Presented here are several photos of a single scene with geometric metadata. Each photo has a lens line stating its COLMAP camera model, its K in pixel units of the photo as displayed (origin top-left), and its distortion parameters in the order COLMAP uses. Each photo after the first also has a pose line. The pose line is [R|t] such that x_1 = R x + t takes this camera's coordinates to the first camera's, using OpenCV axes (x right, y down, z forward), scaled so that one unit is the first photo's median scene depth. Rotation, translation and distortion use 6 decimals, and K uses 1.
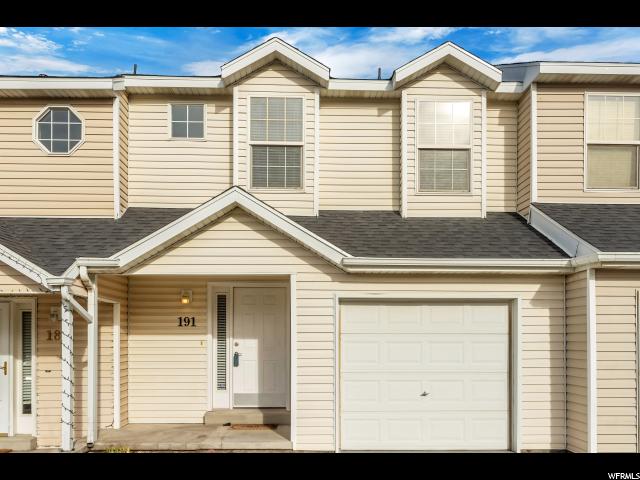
lens RADIAL K [[551.4, 0, 320.0], [0, 551.4, 240.0], [0, 0, 1]] dist [0.003258, 0.002033]
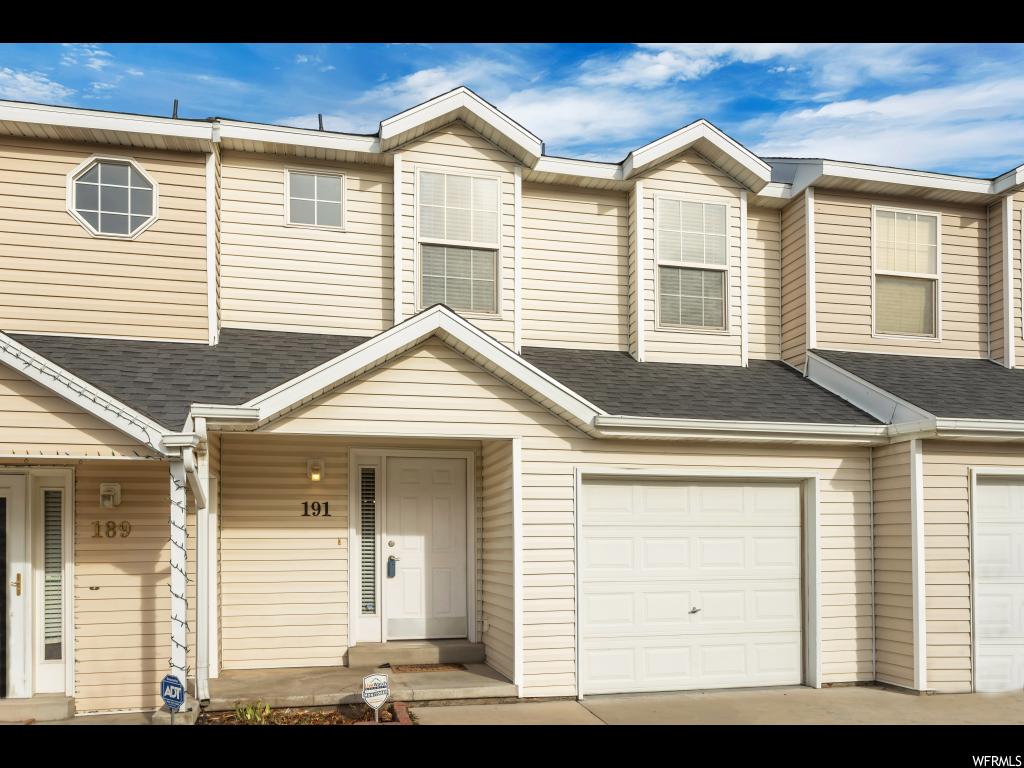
lens RADIAL K [[832.3, 0, 512.0], [0, 832.3, 384.0], [0, 0, 1]] dist [0.002585, 0.001620]
pose [[0.977065, 0.036041, 0.209869, -0.231833], [-0.033205, 0.999304, -0.017023, 0.011147], [-0.210336, 0.009663, 0.977581, -0.002554]]
